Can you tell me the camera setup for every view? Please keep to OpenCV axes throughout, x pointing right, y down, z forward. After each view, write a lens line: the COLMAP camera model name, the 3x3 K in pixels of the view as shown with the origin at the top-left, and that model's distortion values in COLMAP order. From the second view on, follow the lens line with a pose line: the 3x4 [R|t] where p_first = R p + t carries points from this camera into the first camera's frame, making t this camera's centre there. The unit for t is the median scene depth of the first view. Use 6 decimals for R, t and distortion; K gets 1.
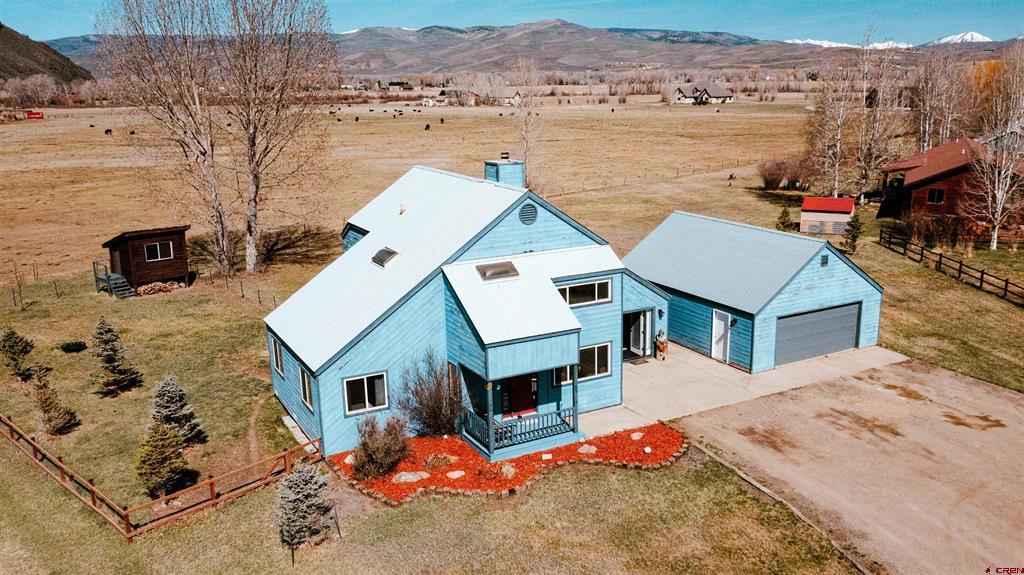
lens RADIAL K [[882.3, 0, 561.4], [0, 882.3, 311.3], [0, 0, 1]] dist [-0.026770, 0.007680]
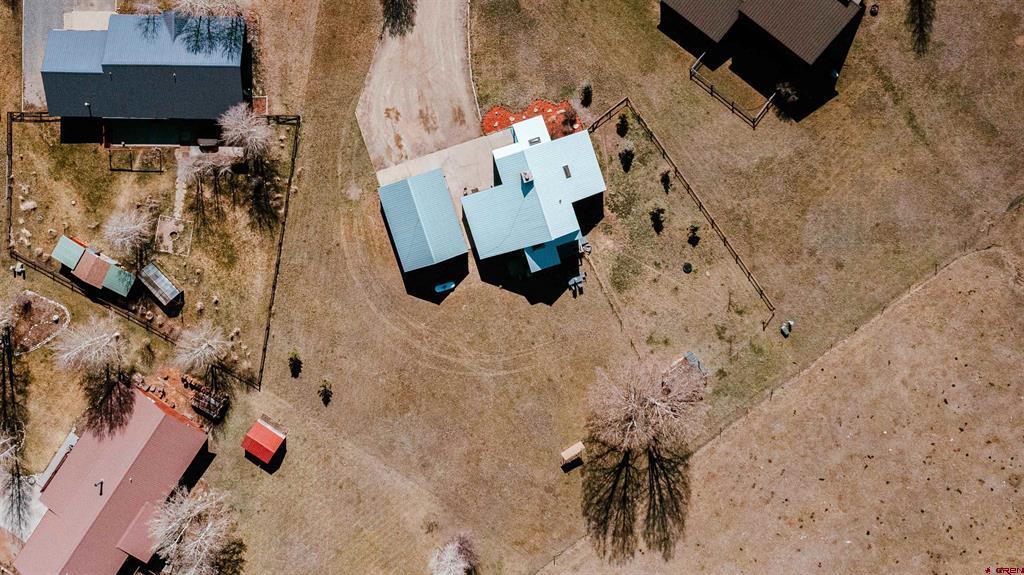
lens RADIAL K [[810.2, 0, 514.1], [0, 810.2, 287.8], [0, 0, 1]] dist [-0.026875, 0.001760]
pose [[-0.977949, -0.208816, 0.003348, -0.114702], [0.063054, -0.279946, 0.957943, -2.766316], [-0.199097, 0.937031, 0.286939, 0.609832]]
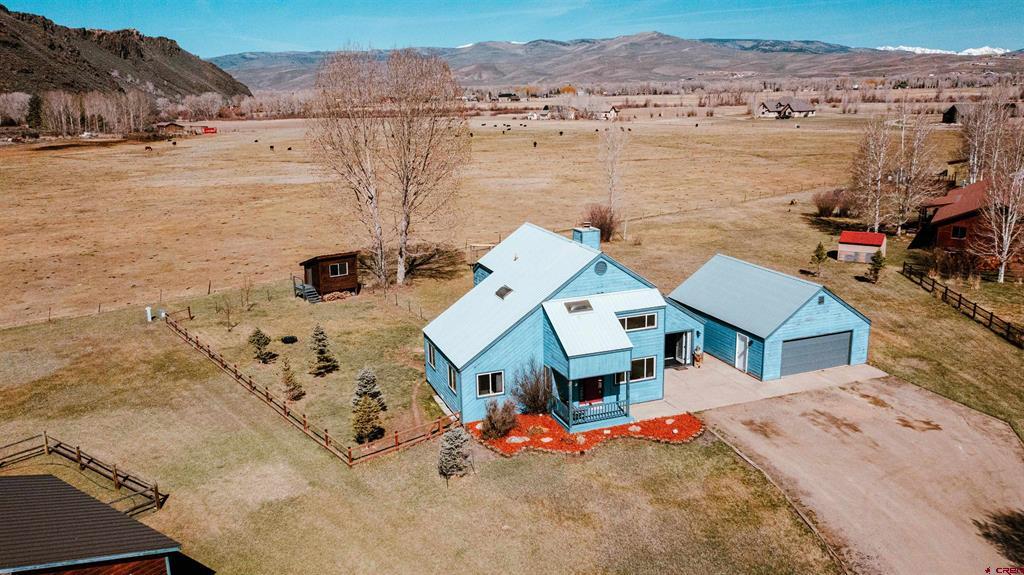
lens RADIAL K [[810.2, 0, 514.1], [0, 810.2, 287.8], [0, 0, 1]] dist [-0.026875, 0.001760]
pose [[0.985761, 0.029377, -0.165564, 0.041860], [-0.032194, 0.999379, -0.014357, -0.048441], [0.165039, 0.019483, 0.986095, -0.340290]]
